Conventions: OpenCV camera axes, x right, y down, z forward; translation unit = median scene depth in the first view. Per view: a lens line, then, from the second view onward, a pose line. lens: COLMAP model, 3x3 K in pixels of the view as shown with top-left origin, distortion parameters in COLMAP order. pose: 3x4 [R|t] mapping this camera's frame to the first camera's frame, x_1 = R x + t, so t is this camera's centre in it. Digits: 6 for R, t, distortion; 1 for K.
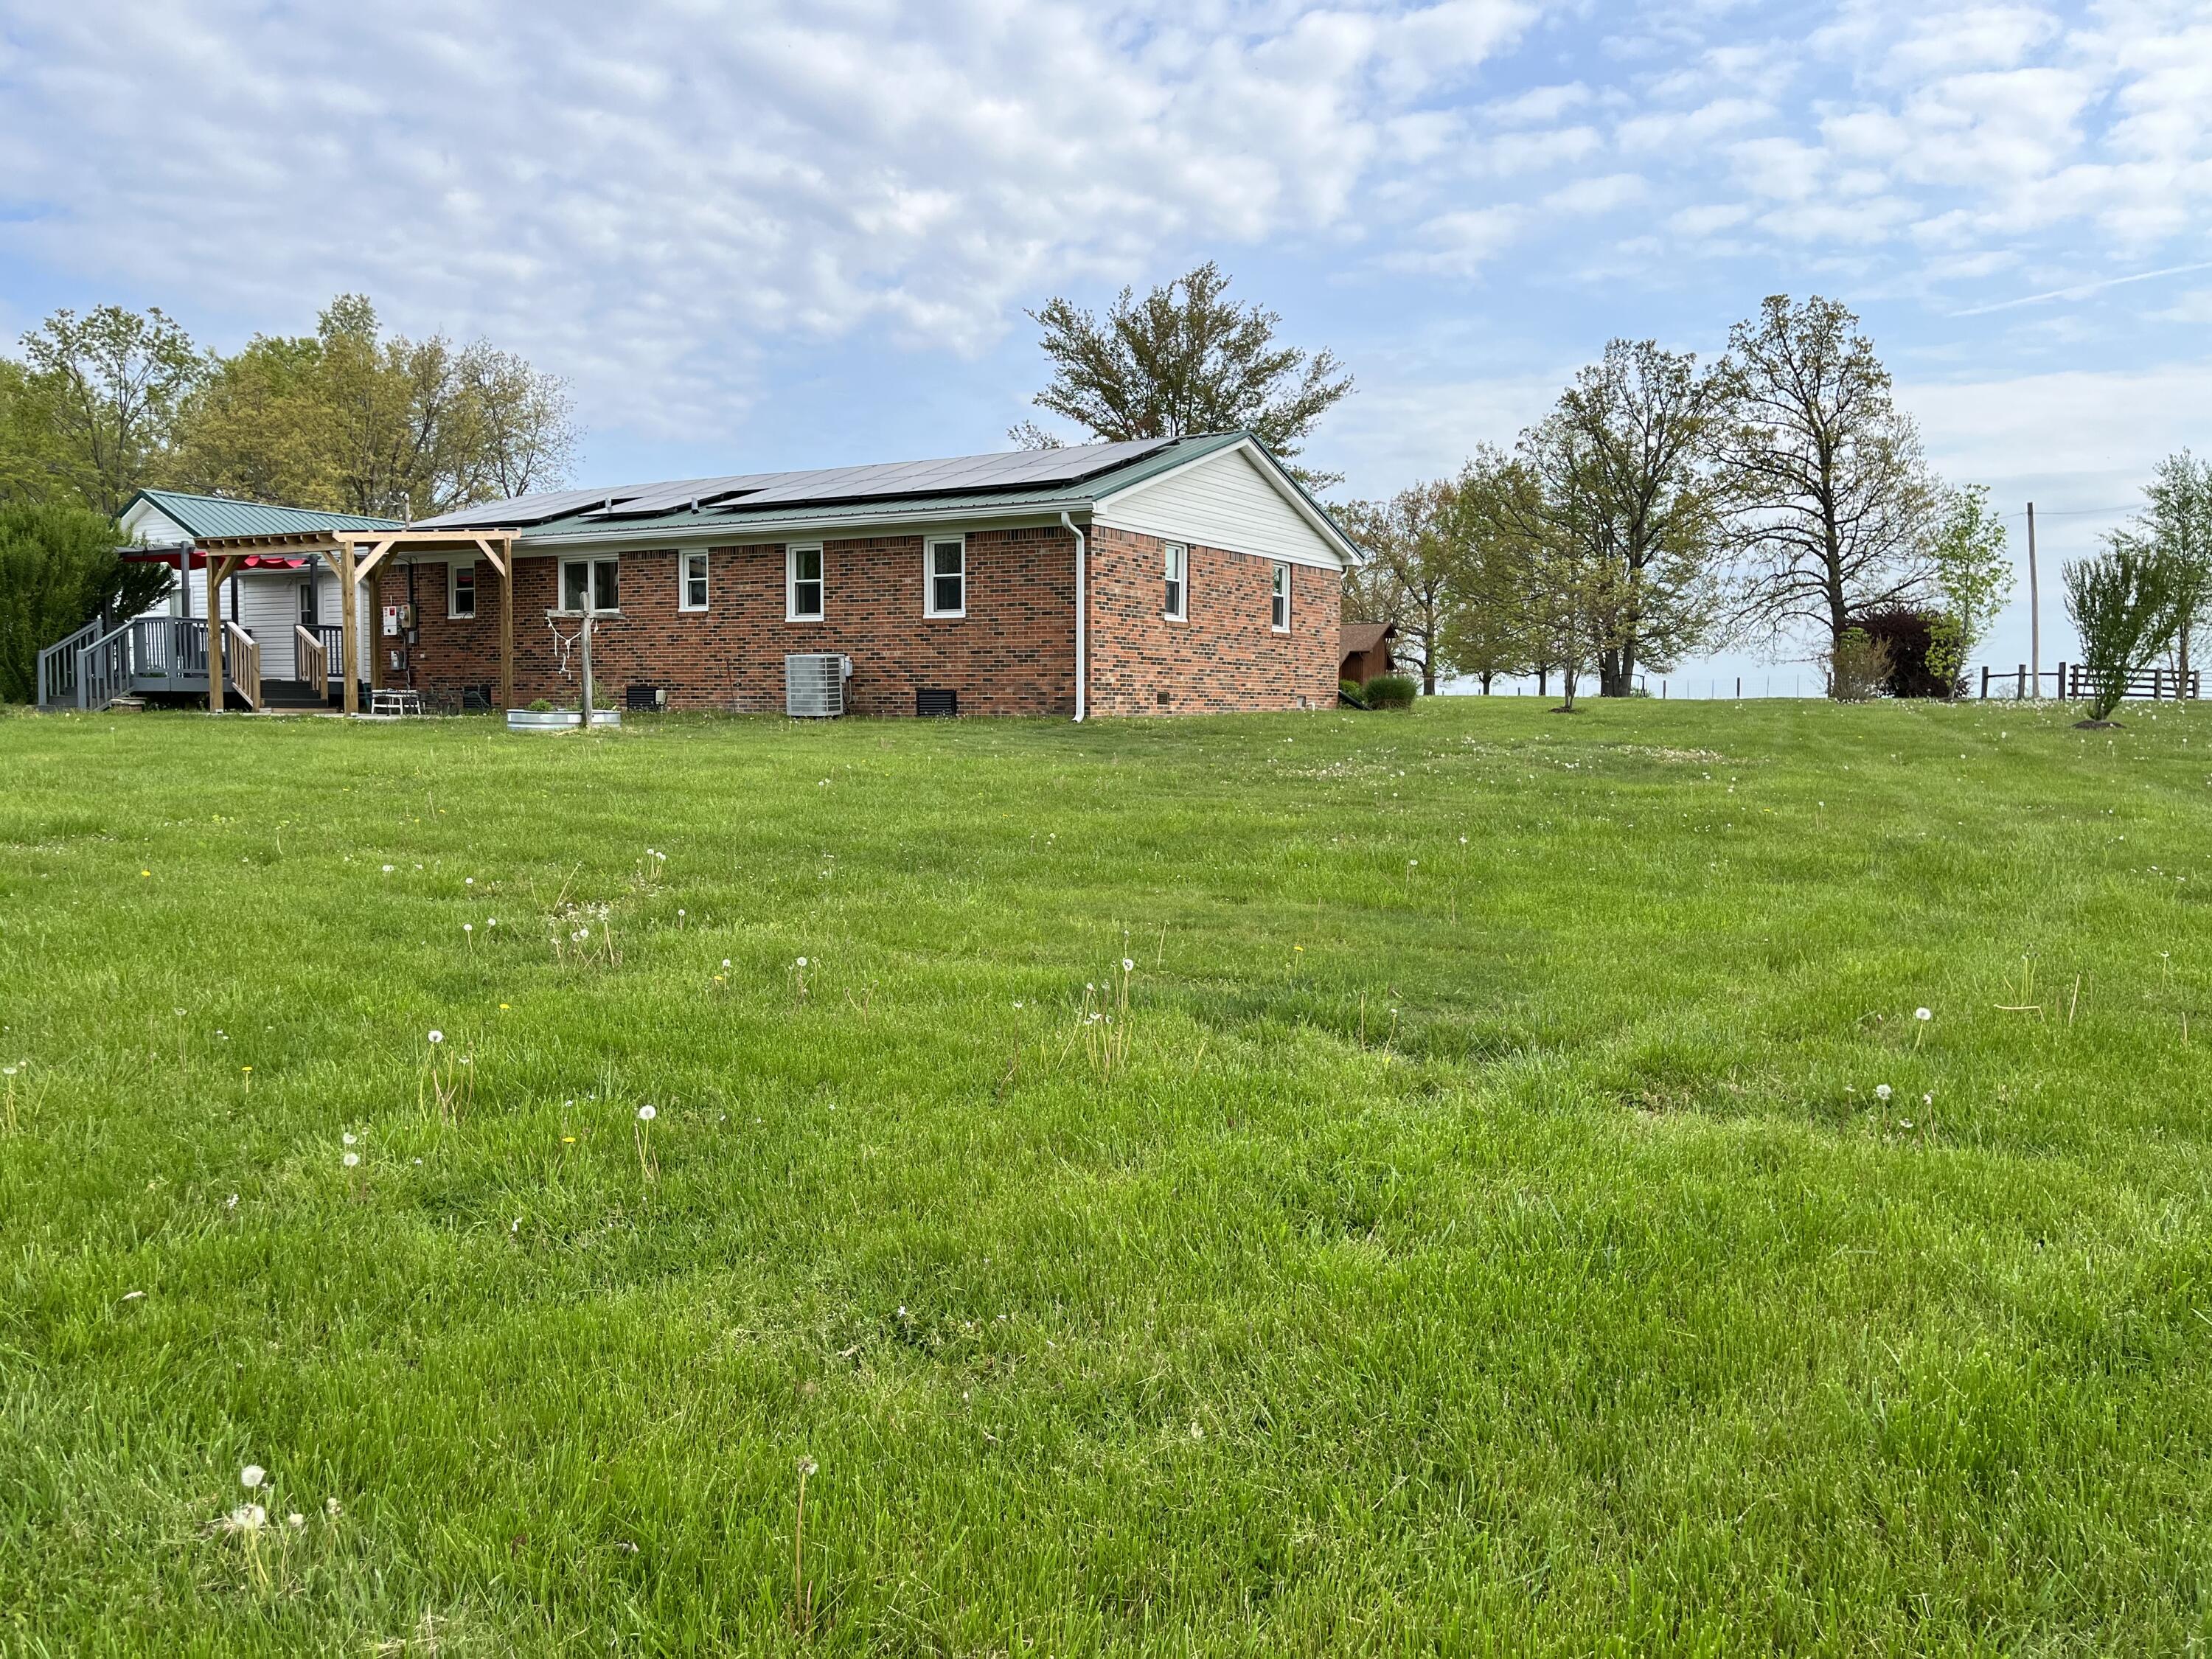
lens RADIAL K [[1768.9, 0, 1106.0], [0, 1768.9, 829.5], [0, 0, 1]] dist [0.067915, -0.090788]
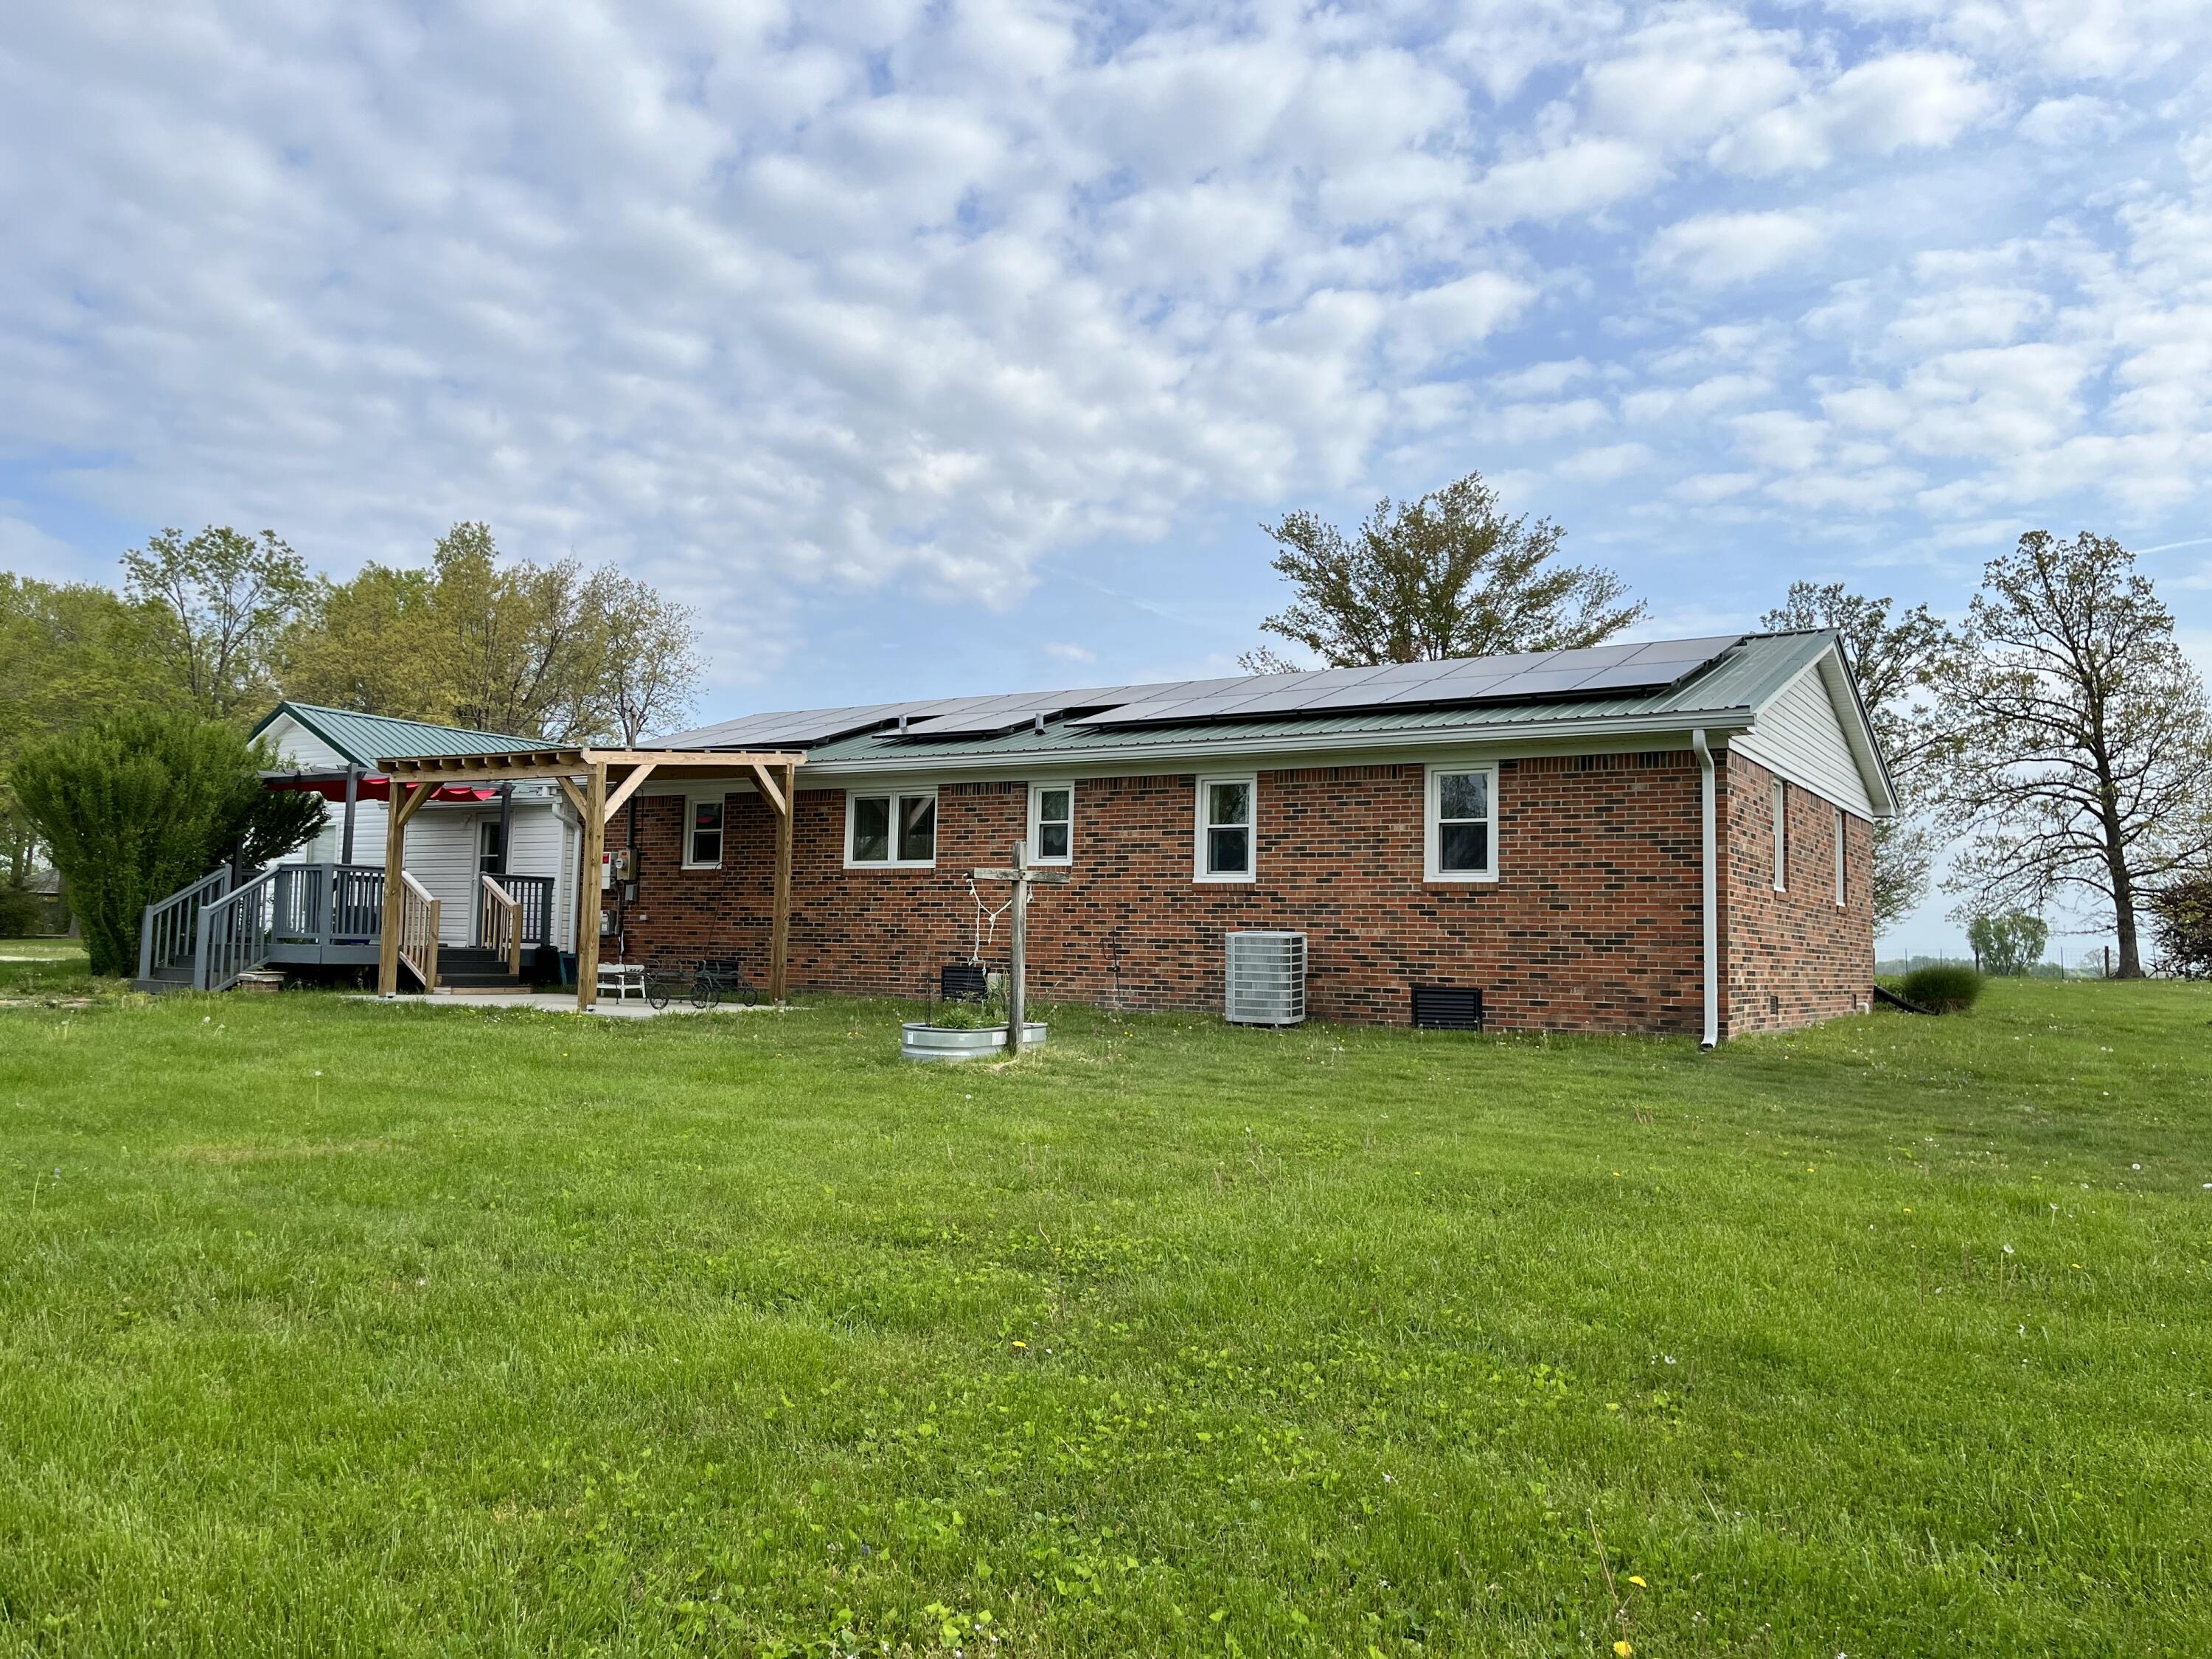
lens RADIAL K [[1768.9, 0, 1106.0], [0, 1768.9, 829.5], [0, 0, 1]] dist [0.067915, -0.090788]
pose [[0.999601, 0.015493, -0.023600, -0.174574], [-0.018592, 0.990351, -0.137328, -0.035389], [0.021244, 0.137712, 0.990244, 0.259977]]
